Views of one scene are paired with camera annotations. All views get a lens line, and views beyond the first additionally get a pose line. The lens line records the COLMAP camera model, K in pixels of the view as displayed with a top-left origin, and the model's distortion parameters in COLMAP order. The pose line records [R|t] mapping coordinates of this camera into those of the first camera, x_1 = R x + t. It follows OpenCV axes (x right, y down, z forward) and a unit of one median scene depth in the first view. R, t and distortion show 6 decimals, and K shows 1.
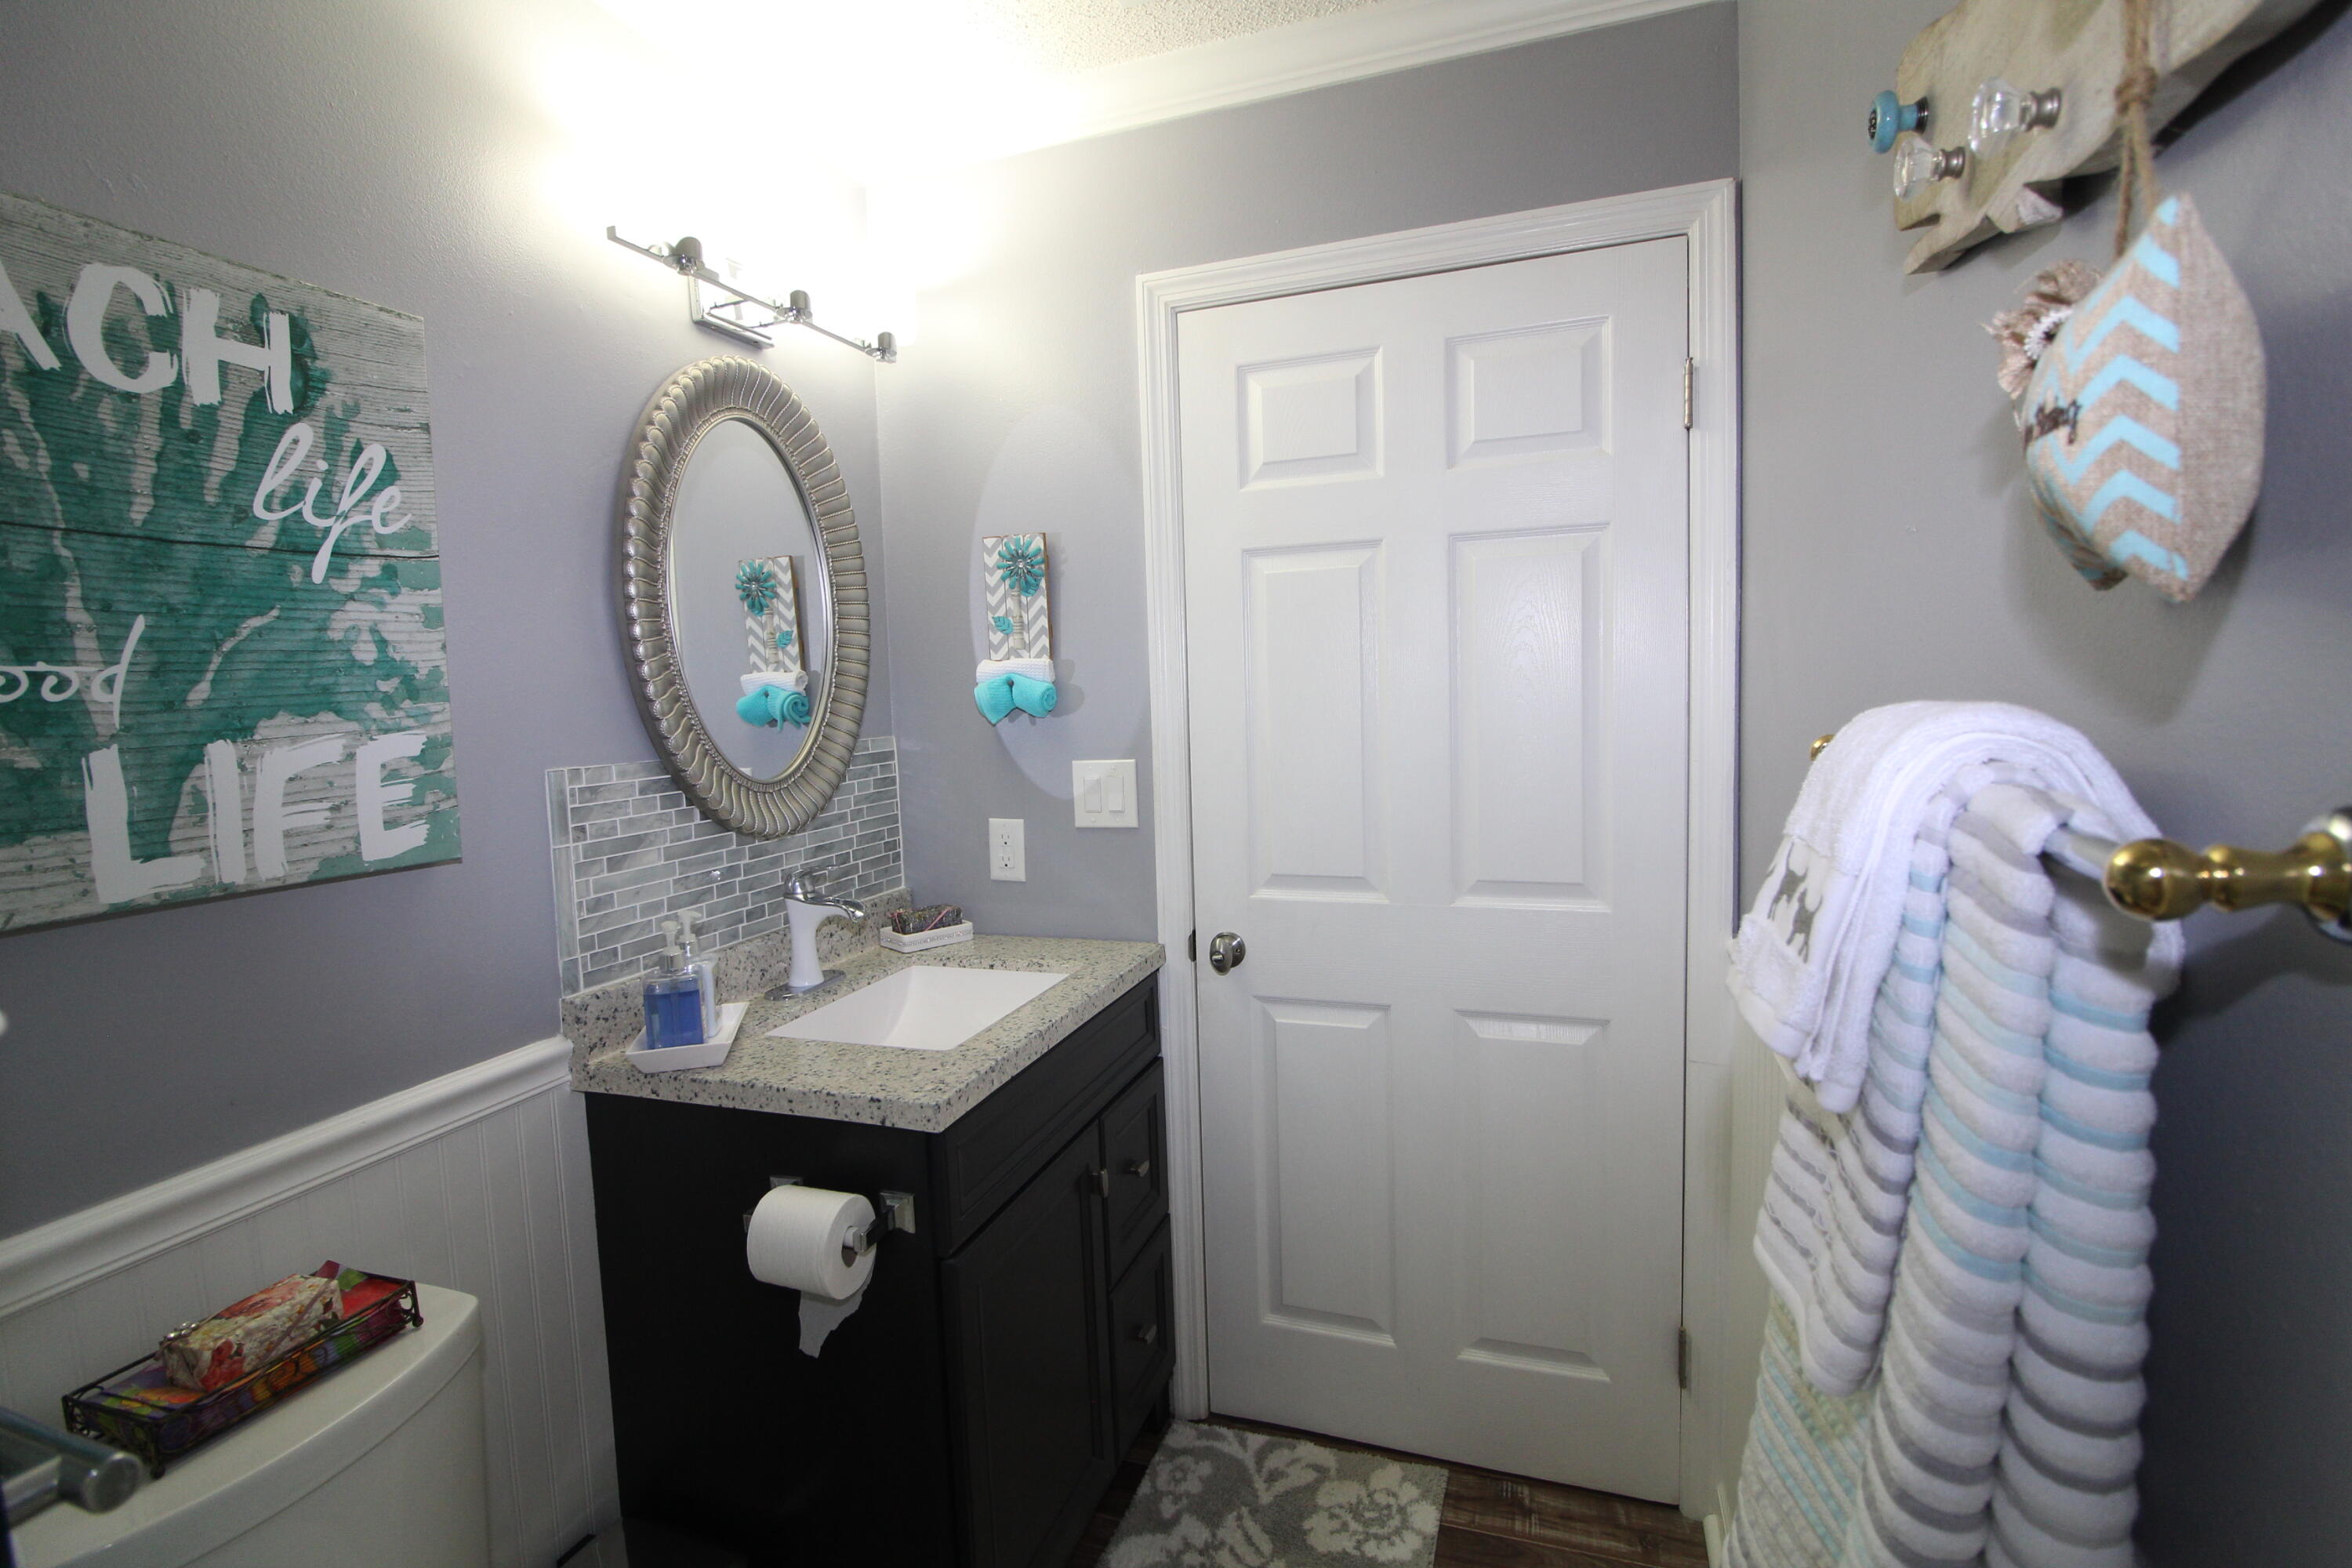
lens RADIAL K [[1097.0, 0, 1178.4], [0, 1097.0, 783.6], [0, 0, 1]] dist [0.000932, 0.000329]
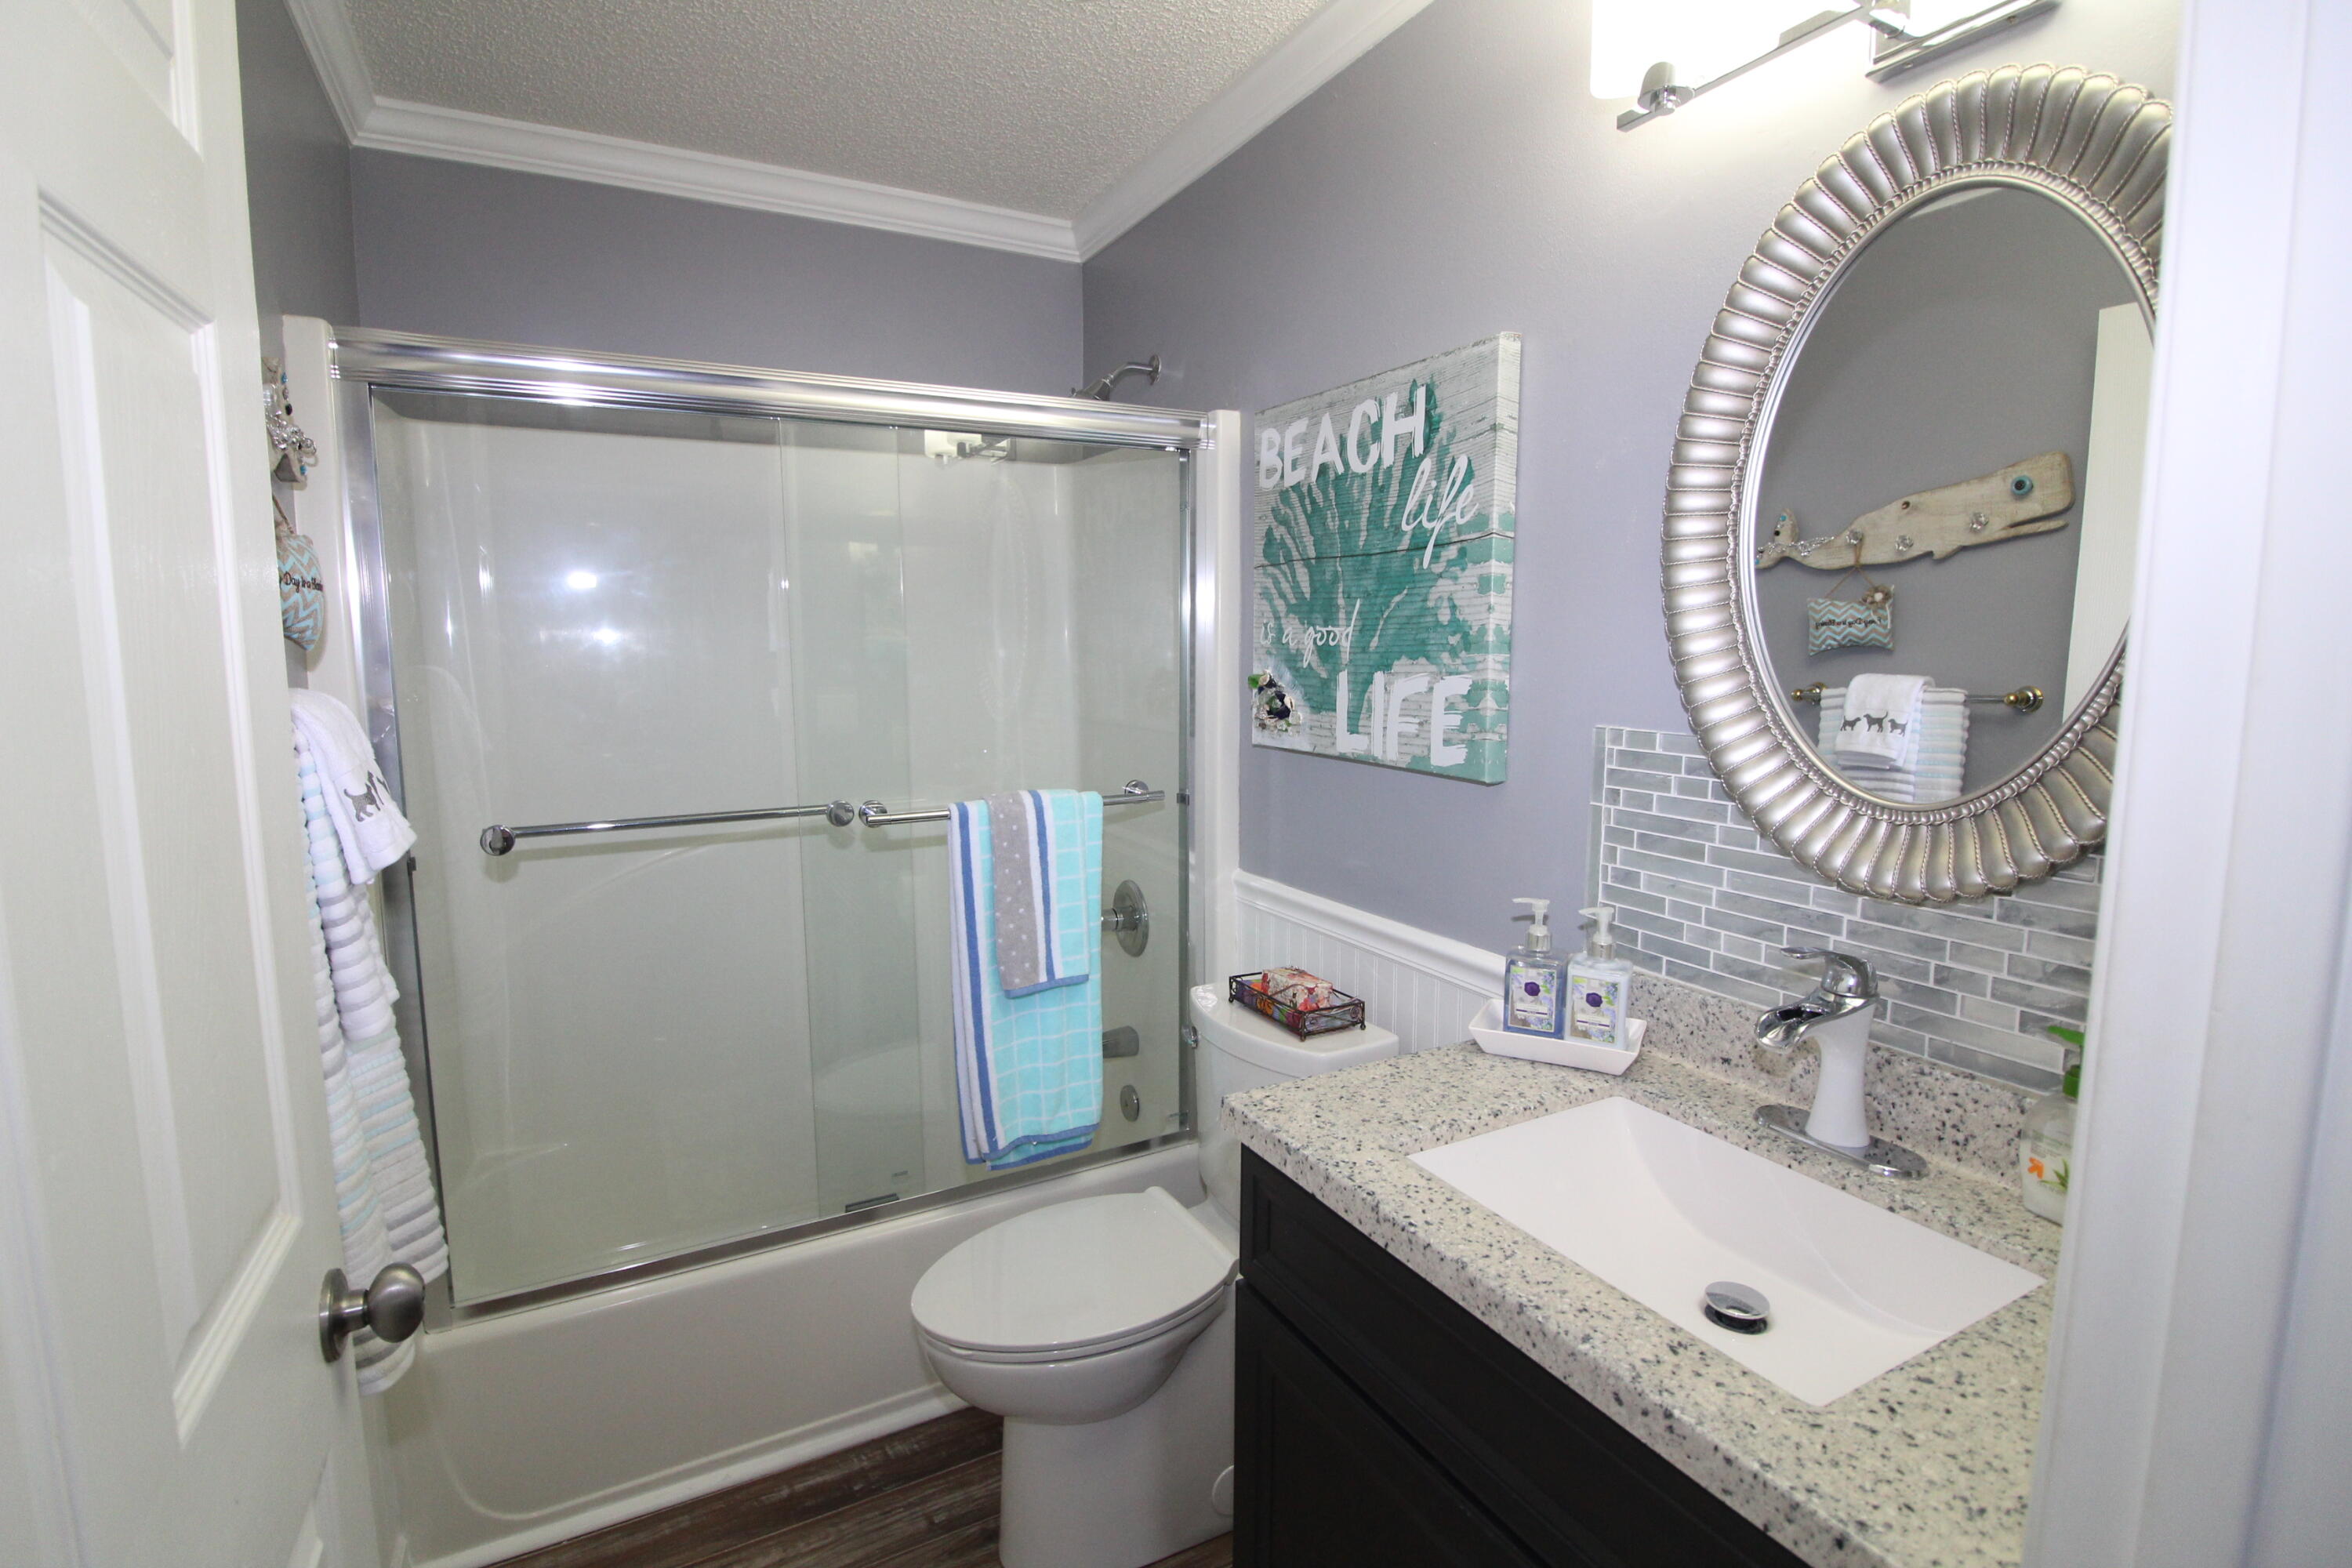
lens RADIAL K [[1097.0, 0, 1175.3], [0, 1097.0, 773.8], [0, 0, 1]] dist [0.000932, 0.000329]
pose [[-0.669571, 0.124934, -0.732166, 0.536350], [-0.044629, 0.977204, 0.207561, -0.204519], [0.741406, 0.171653, -0.648731, 1.751962]]
